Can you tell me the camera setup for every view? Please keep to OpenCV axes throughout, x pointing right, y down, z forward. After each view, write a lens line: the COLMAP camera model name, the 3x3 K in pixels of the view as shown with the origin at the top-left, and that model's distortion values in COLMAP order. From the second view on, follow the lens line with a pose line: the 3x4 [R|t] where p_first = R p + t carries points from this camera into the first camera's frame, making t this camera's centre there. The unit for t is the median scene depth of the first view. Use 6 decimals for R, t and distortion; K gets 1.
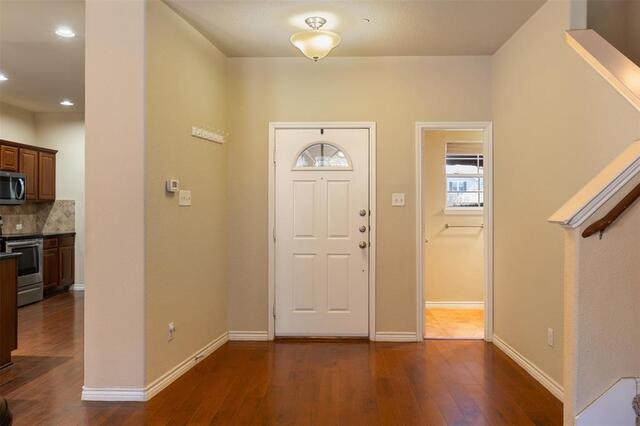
lens RADIAL K [[506.9, 0, 320.0], [0, 506.9, 213.0], [0, 0, 1]] dist [0.002074, 0.002593]
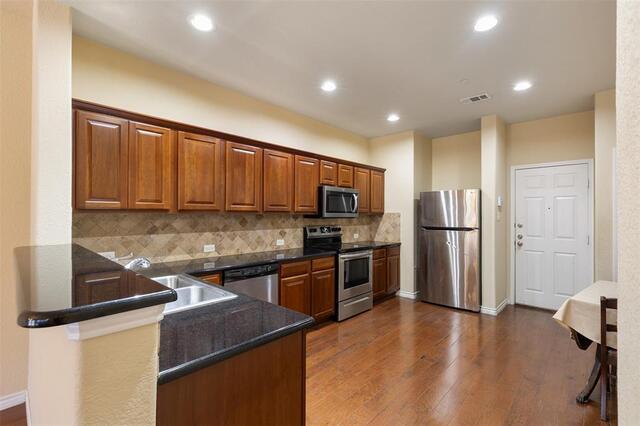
lens RADIAL K [[291.4, 0, 320.5], [0, 291.4, 205.9], [0, 0, 1]] dist [0.002718, 0.000413]
pose [[0.757841, -0.019495, -0.652148, -0.218364], [-0.008573, 0.999170, -0.039831, -0.015113], [0.652383, 0.035776, 0.757045, 0.441325]]
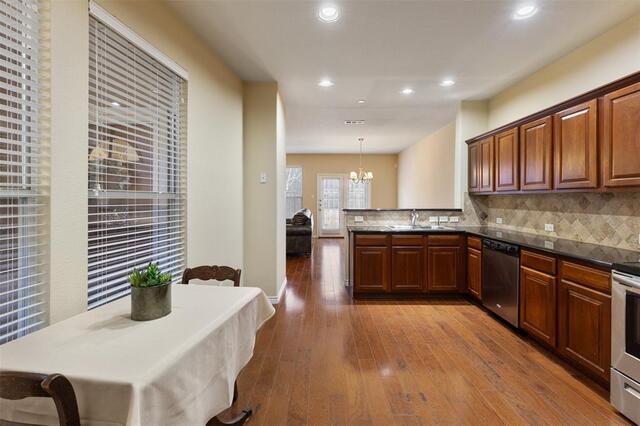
lens RADIAL K [[291.7, 0, 319.4], [0, 291.7, 199.2], [0, 0, 1]] dist [0.001125, 0.000183]
pose [[-0.999558, -0.002983, -0.029573, -0.267236], [-0.003348, 0.999919, 0.012300, -0.014790], [0.029534, 0.012394, -0.999487, 1.077149]]
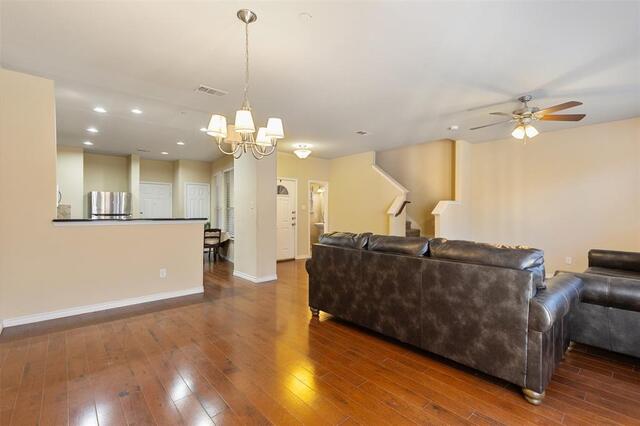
lens RADIAL K [[294.2, 0, 320.0], [0, 294.2, 213.0], [0, 0, 1]] dist [0.000768, 0.000125]
pose [[0.744710, 0.000534, 0.667388, -0.549447], [0.005777, 0.999957, -0.007246, 0.010160], [-0.667364, 0.009251, 0.744674, -0.167917]]
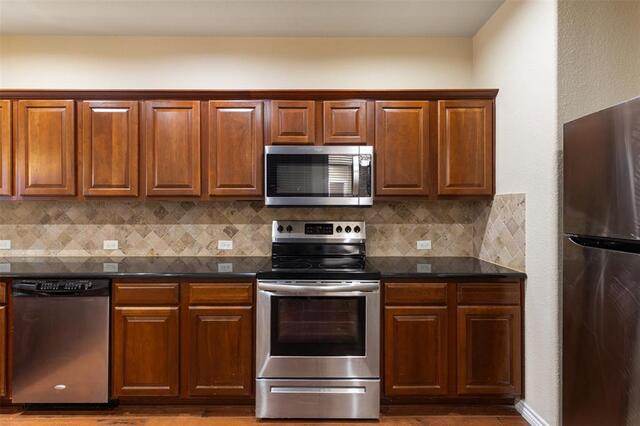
lens RADIAL K [[291.4, 0, 320.5], [0, 291.4, 205.9], [0, 0, 1]] dist [0.002718, 0.000413]
pose [[0.041095, -0.006392, -0.999135, -0.275476], [-0.008885, 0.999938, -0.006762, -0.013393], [0.999116, 0.009155, 0.041036, 0.883267]]
